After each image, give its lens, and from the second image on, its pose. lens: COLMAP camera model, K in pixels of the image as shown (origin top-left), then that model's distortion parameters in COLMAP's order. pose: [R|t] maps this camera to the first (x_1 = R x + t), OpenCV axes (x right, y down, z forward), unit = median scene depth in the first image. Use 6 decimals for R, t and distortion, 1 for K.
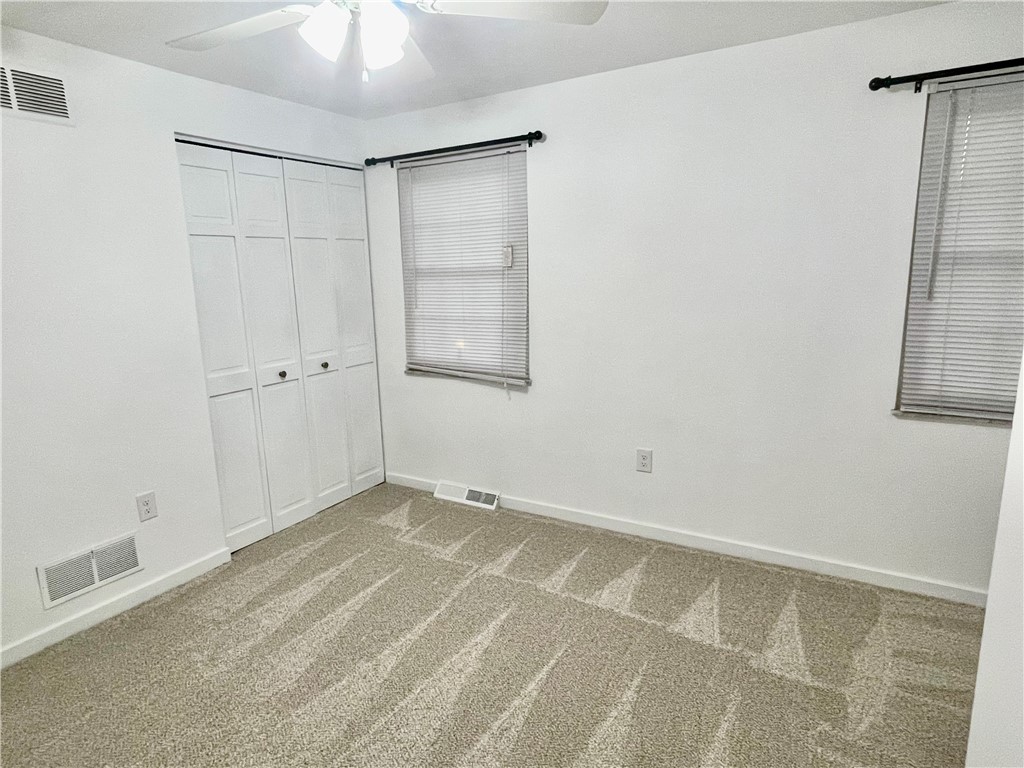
lens RADIAL K [[601.6, 0, 503.6], [0, 601.6, 384.1], [0, 0, 1]] dist [-0.001207, -0.007266]
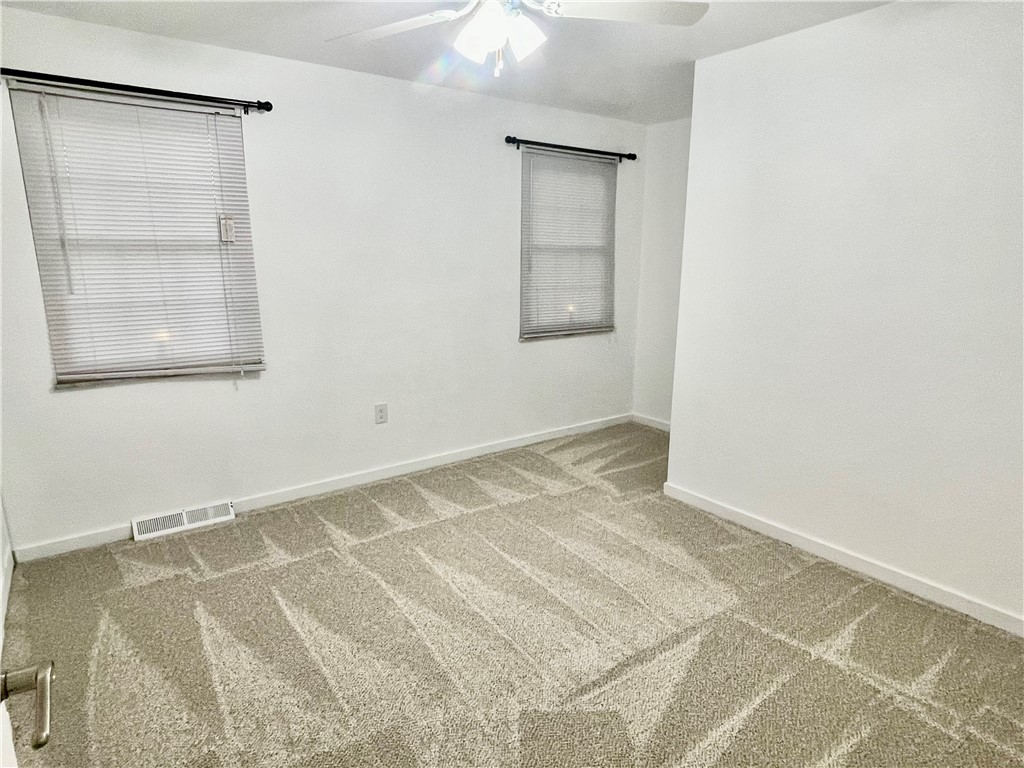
lens RADIAL K [[601.6, 0, 503.3], [0, 601.6, 386.9], [0, 0, 1]] dist [-0.001207, -0.007266]
pose [[0.381973, -0.167262, 0.908911, -0.724168], [0.168488, 0.979607, 0.109464, -0.011504], [-0.908685, 0.111329, 0.402365, 0.302274]]
